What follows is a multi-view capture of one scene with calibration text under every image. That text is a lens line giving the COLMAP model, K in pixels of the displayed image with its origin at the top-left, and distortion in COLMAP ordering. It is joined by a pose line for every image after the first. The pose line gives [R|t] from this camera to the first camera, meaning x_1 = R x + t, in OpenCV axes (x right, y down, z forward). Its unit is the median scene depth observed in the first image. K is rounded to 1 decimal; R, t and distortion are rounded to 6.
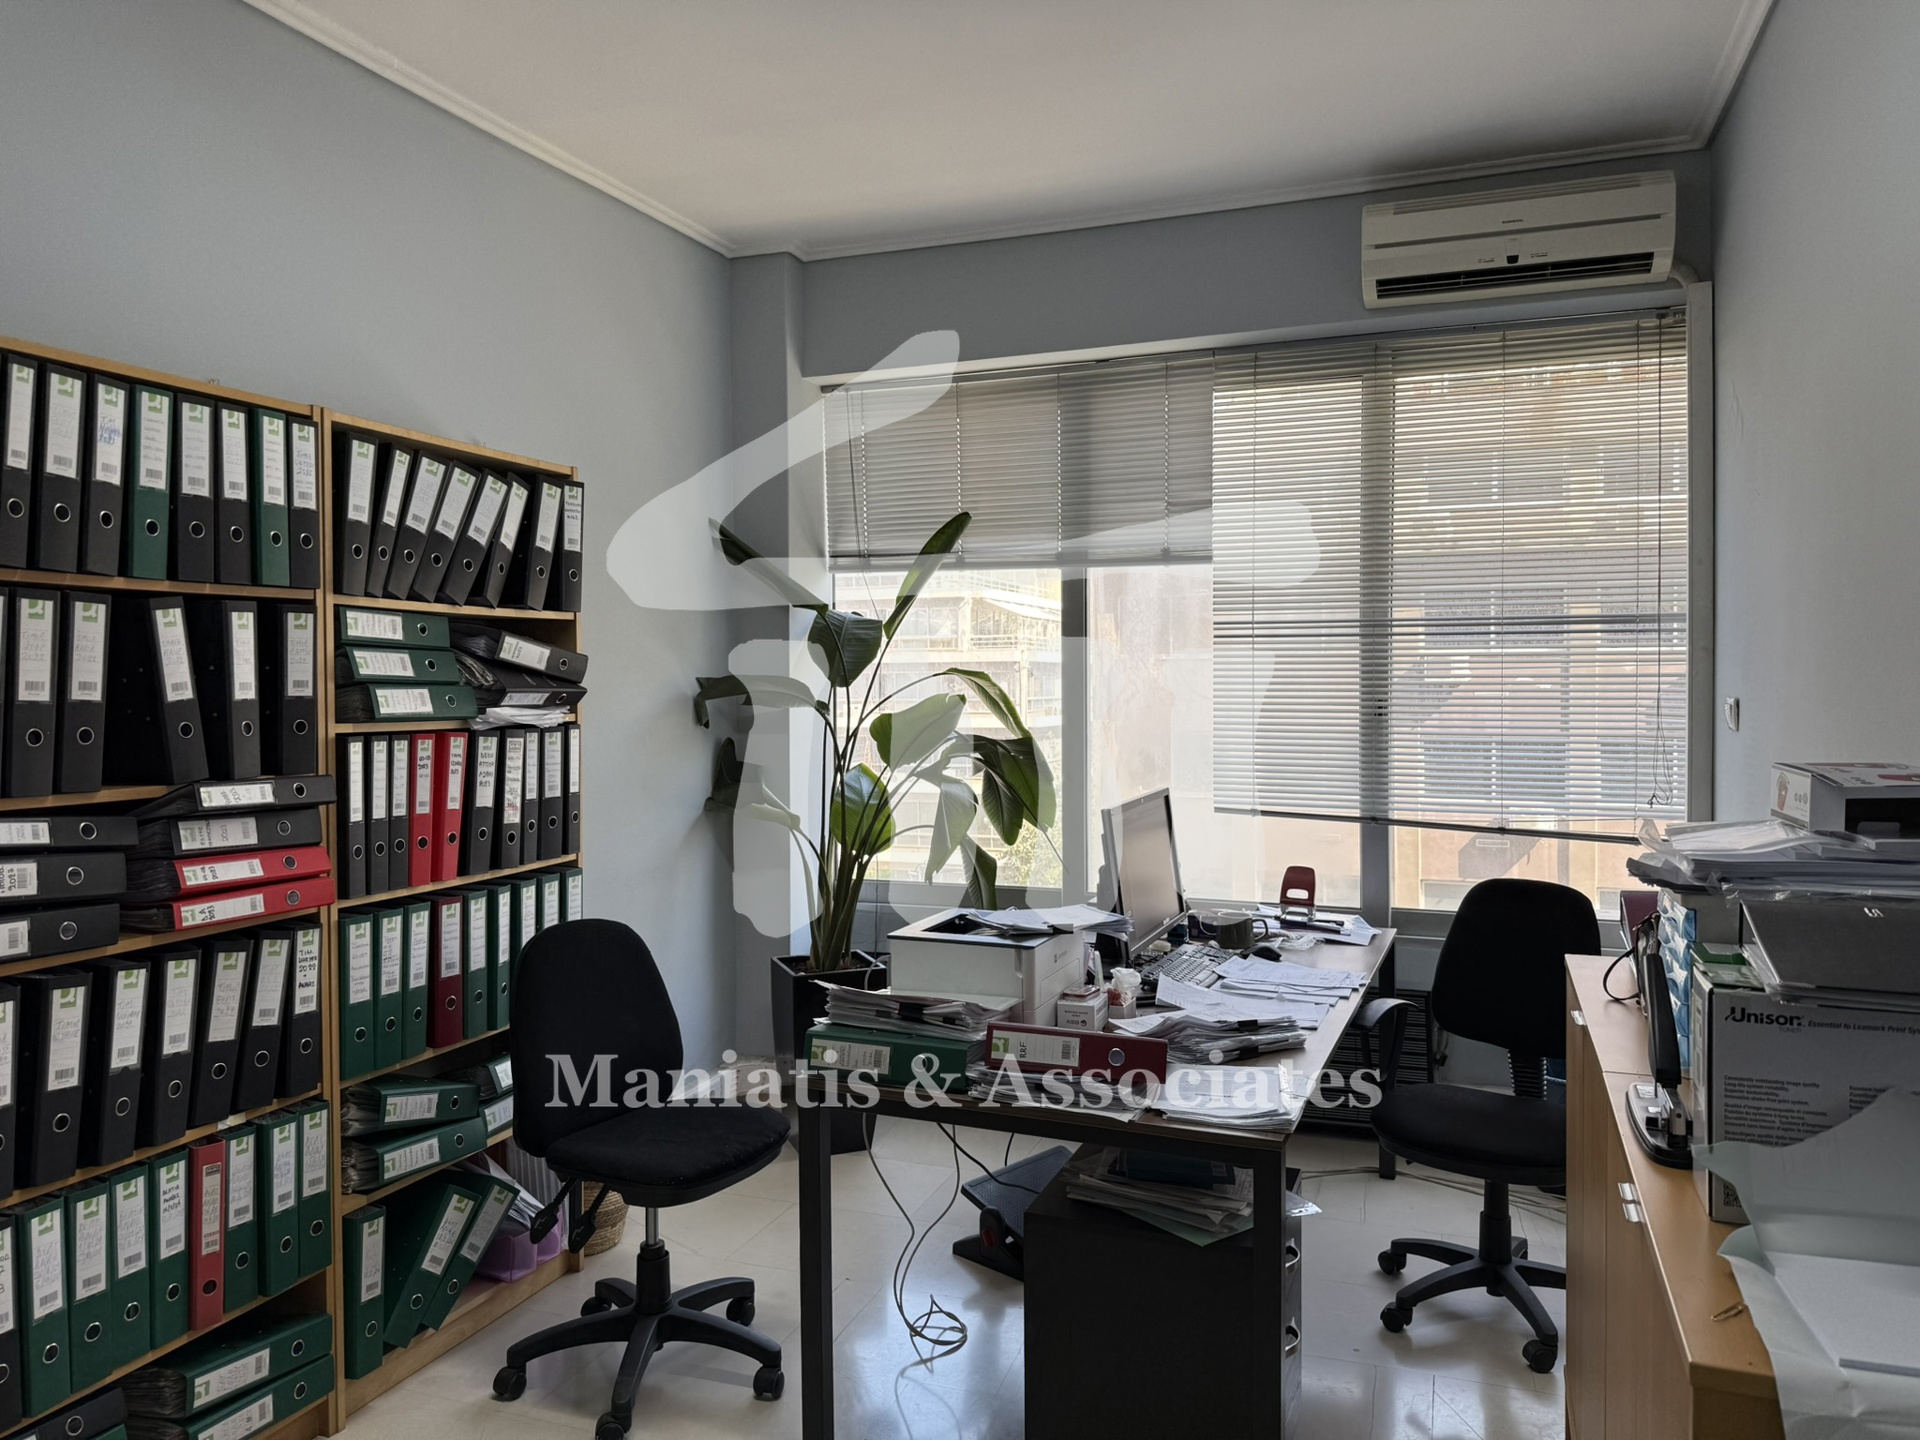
lens RADIAL K [[1351.9, 0, 947.1], [0, 1351.9, 709.5], [0, 0, 1]] dist [0.024651, -0.037296]
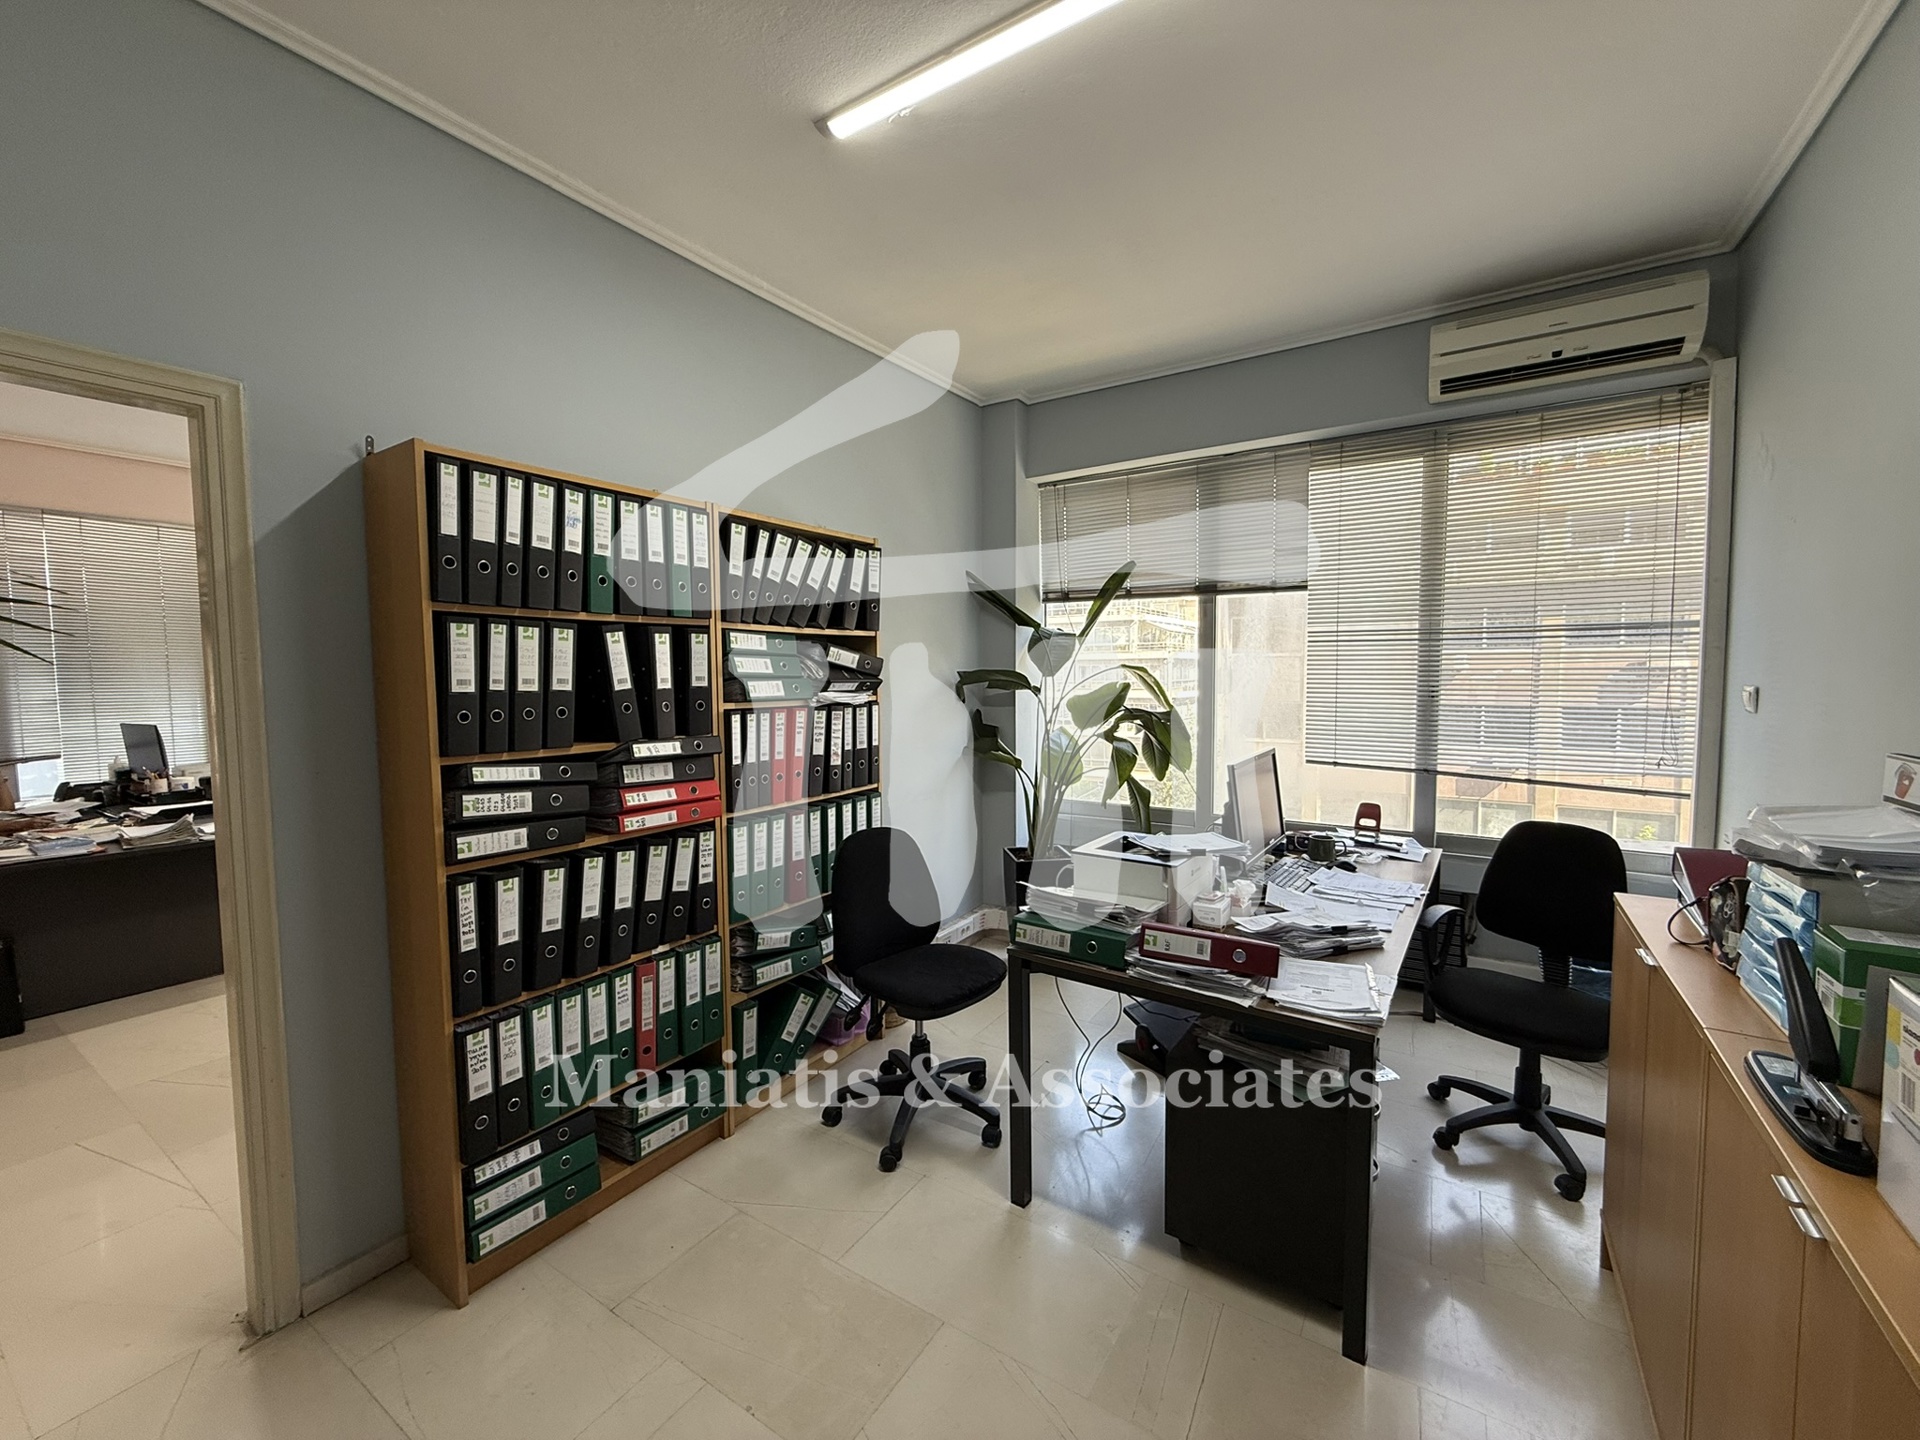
lens RADIAL K [[764.6, 0, 953.9], [0, 764.6, 719.0], [0, 0, 1]] dist [-0.001188, 0.000431]
pose [[0.976461, 0.010340, -0.215448, 0.007657], [-0.001184, 0.999092, 0.042587, -0.009501], [0.215693, -0.041330, 0.975586, 0.177555]]
